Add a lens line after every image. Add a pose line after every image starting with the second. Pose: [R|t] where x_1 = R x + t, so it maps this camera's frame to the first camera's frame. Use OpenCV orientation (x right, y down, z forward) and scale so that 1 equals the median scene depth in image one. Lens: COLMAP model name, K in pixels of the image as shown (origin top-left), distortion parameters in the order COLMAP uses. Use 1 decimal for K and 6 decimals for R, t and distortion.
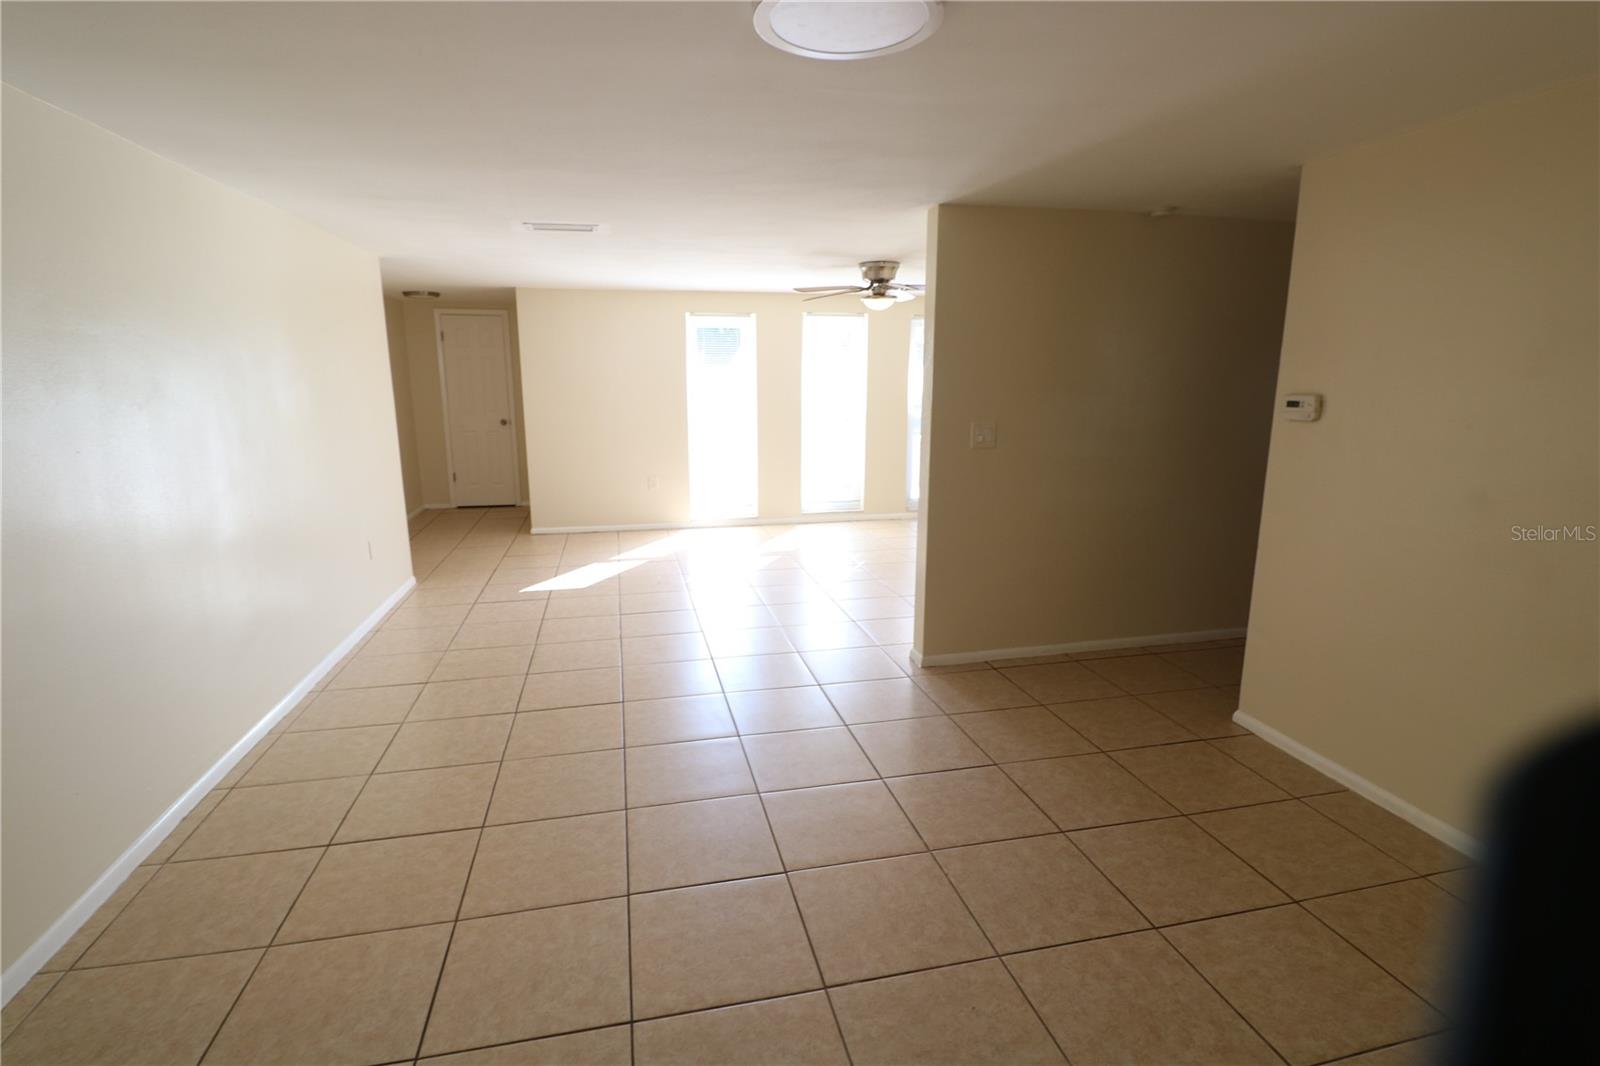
lens RADIAL K [[779.7, 0, 775.3], [0, 779.7, 516.4], [0, 0, 1]] dist [-0.013839, -0.007704]
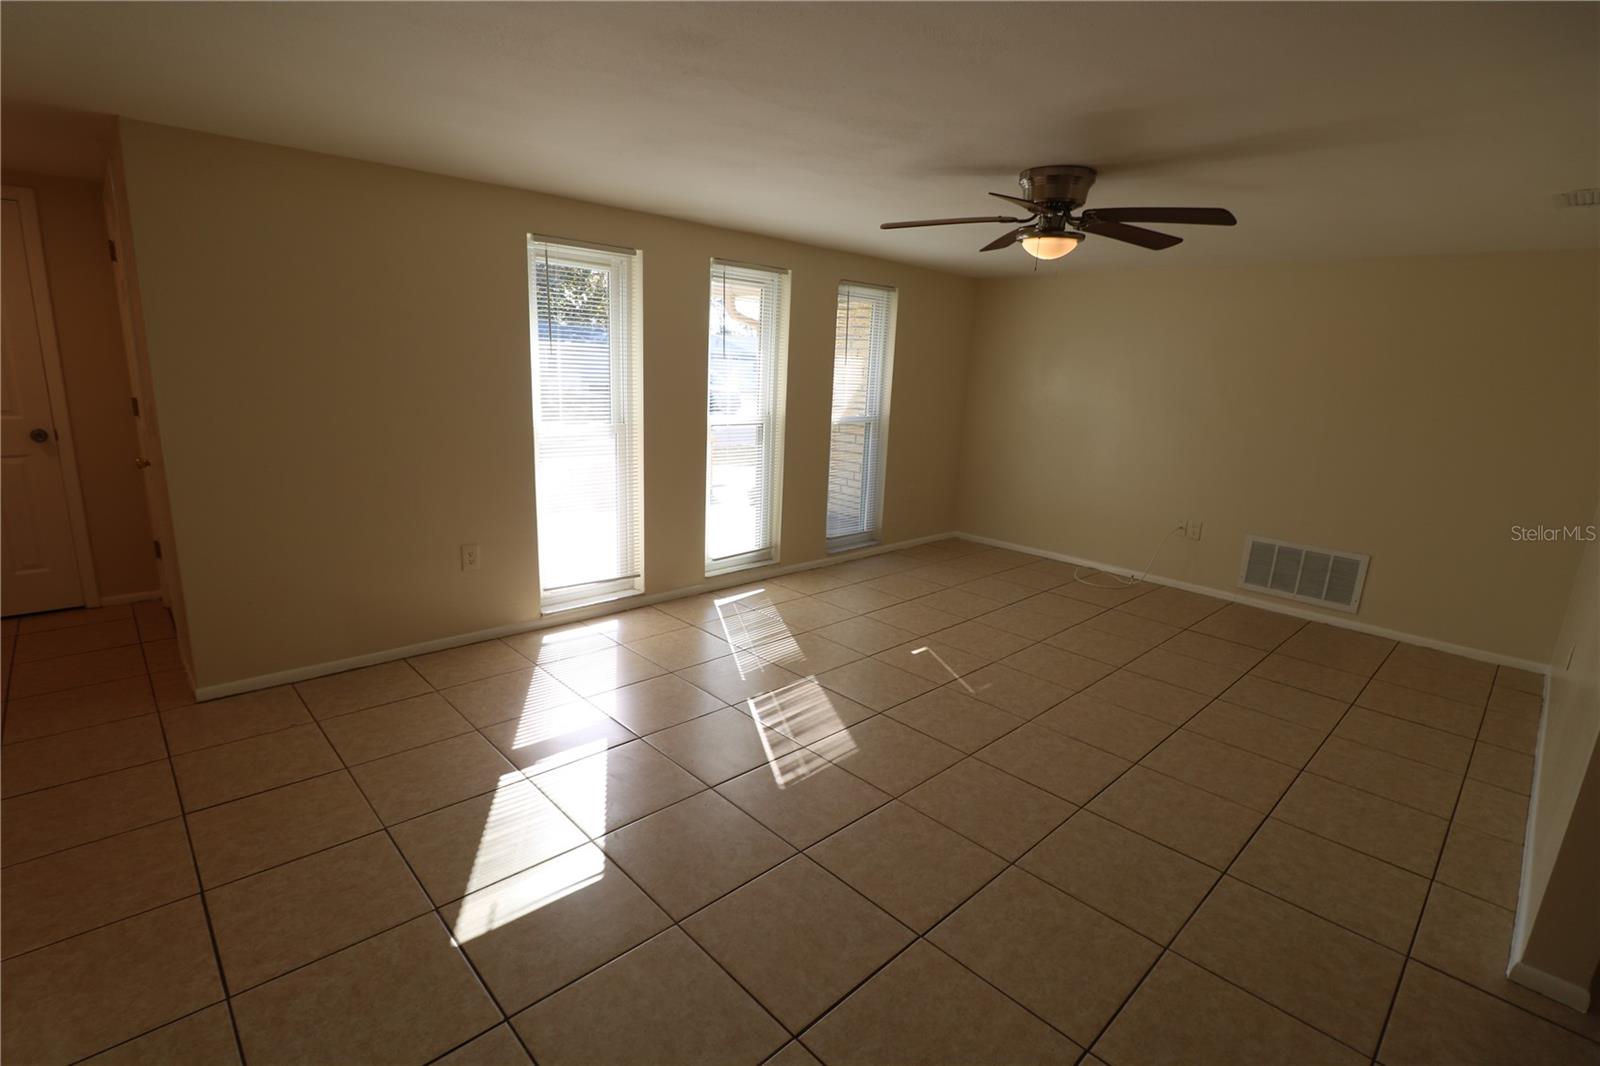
lens RADIAL K [[742.9, 0, 791.9], [0, 742.9, 520.4], [0, 0, 1]] dist [-0.004177, -0.008619]
pose [[0.857648, -0.070740, 0.509349, -0.212735], [0.049371, 0.997245, 0.055369, -0.081378], [-0.511862, -0.022340, 0.858777, 0.441479]]
